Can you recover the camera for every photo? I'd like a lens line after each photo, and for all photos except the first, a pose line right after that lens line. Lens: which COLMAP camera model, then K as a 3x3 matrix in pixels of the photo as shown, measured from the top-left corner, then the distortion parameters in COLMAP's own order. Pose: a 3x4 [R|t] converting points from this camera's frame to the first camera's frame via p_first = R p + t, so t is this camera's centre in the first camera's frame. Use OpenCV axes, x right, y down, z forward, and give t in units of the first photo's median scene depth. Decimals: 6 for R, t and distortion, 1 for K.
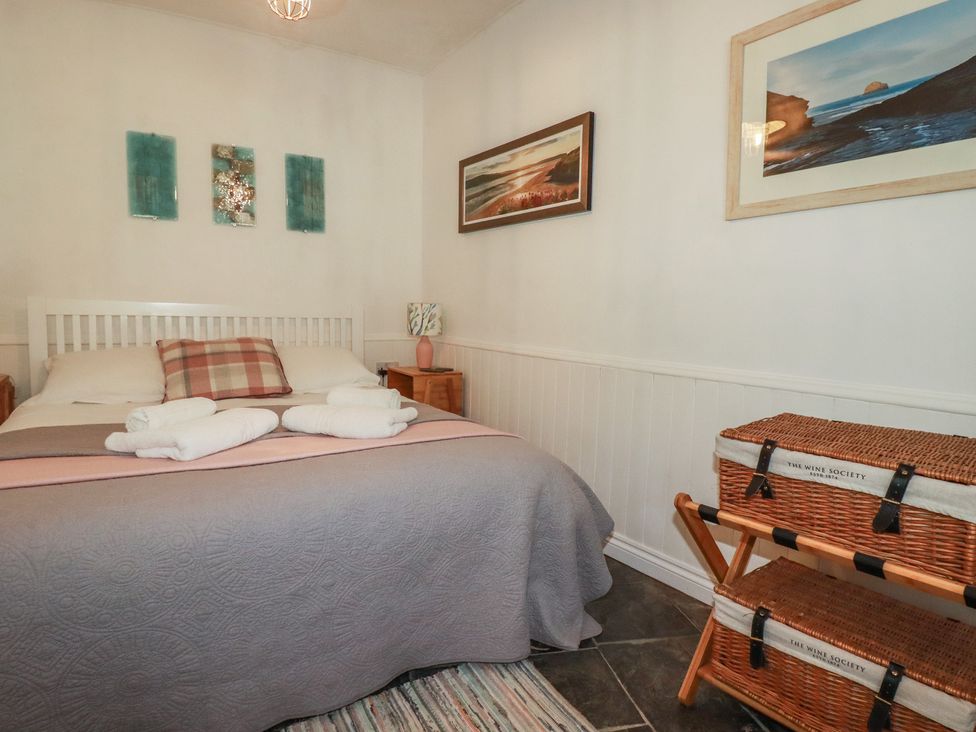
lens RADIAL K [[559.3, 0, 490.1], [0, 559.3, 356.3], [0, 0, 1]] dist [-0.008057, -0.002935]
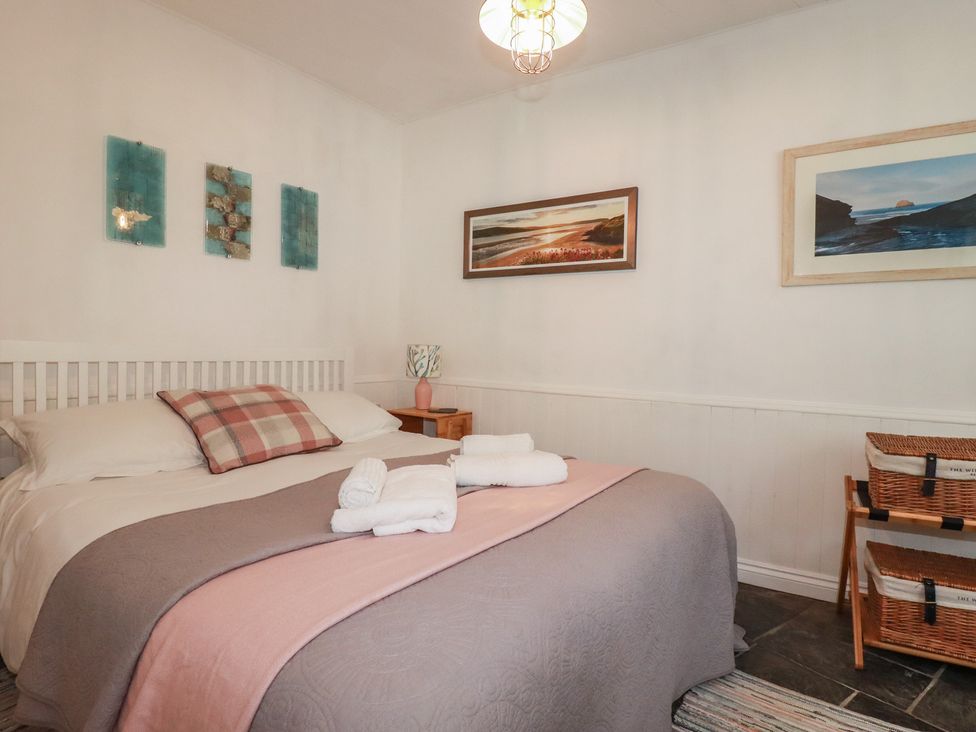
lens RADIAL K [[516.0, 0, 495.0], [0, 516.0, 357.7], [0, 0, 1]] dist [-0.000231, -0.013506]
pose [[0.919624, -0.008665, 0.392705, -0.505285], [0.031377, 0.998182, -0.051452, -0.027758], [-0.391545, 0.059638, 0.918224, 0.127821]]
